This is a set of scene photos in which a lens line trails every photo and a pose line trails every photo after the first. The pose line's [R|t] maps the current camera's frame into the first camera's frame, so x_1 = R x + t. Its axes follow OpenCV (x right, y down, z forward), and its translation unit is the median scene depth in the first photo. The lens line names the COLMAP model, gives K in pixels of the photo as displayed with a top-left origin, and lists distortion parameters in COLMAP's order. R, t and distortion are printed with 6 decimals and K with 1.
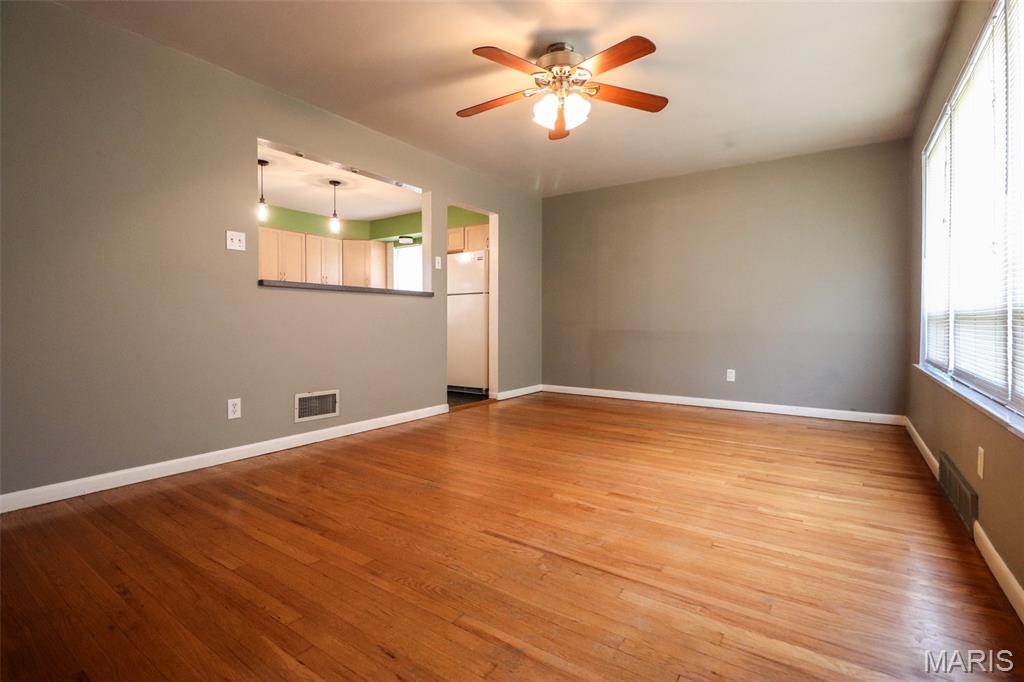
lens RADIAL K [[474.8, 0, 512.0], [0, 474.8, 331.3], [0, 0, 1]] dist [-0.000878, -0.015876]
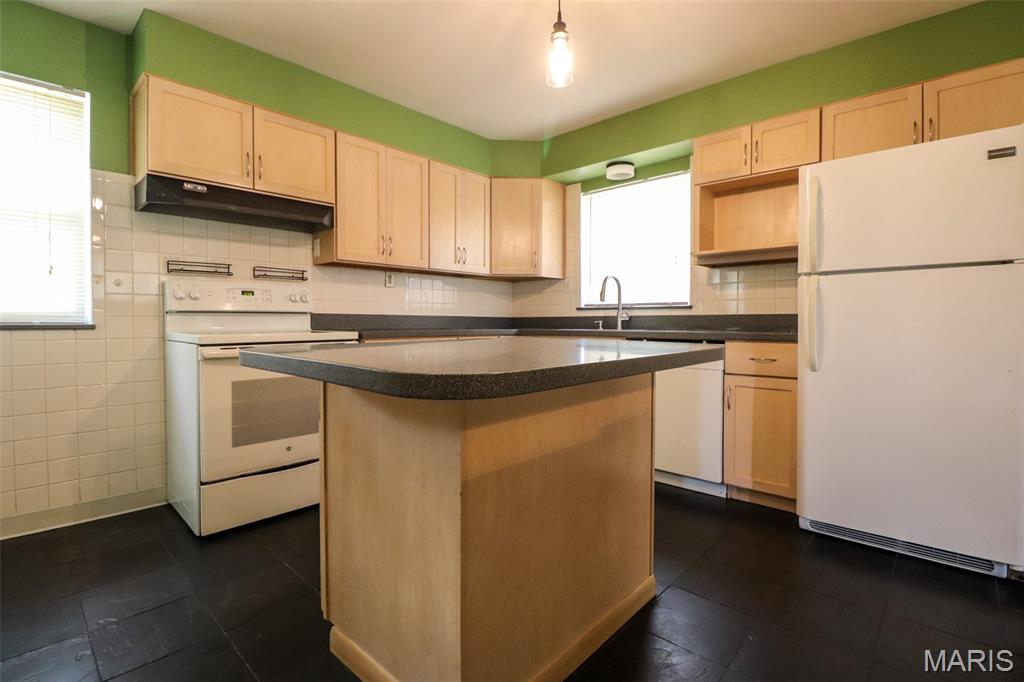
lens RADIAL K [[474.8, 0, 512.0], [0, 474.8, 331.3], [0, 0, 1]] dist [-0.000878, -0.015876]
pose [[0.989841, 0.003699, -0.142133, -0.630033], [-0.003267, 0.999989, 0.003275, -0.063316], [0.142144, -0.002778, 0.989842, 1.181407]]
